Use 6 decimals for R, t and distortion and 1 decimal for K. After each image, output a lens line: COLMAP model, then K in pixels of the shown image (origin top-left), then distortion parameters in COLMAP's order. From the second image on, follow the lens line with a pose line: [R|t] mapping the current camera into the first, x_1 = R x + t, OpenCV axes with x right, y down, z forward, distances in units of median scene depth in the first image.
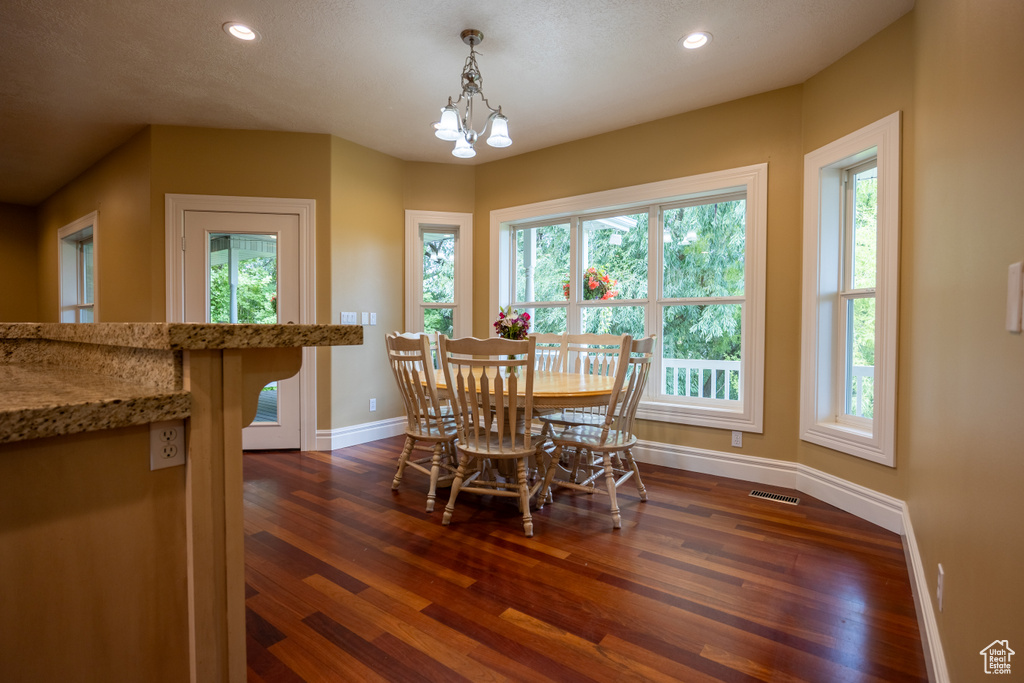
lens RADIAL K [[478.1, 0, 512.8], [0, 478.1, 340.0], [0, 0, 1]] dist [-0.010235, -0.000503]
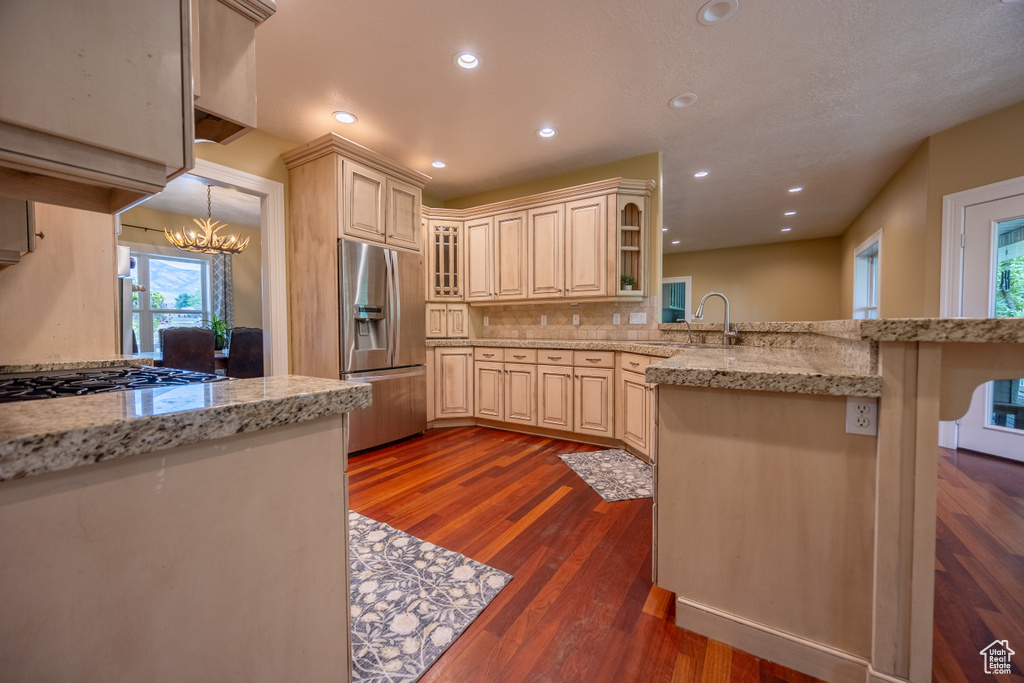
lens RADIAL K [[393.3, 0, 513.4], [0, 393.3, 338.6], [0, 0, 1]] dist [0.000193, 0.000009]
pose [[0.065395, 0.024731, -0.997553, 0.237268], [-0.018429, 0.999552, 0.023572, 0.007625], [0.997689, 0.016843, 0.065822, 0.013089]]
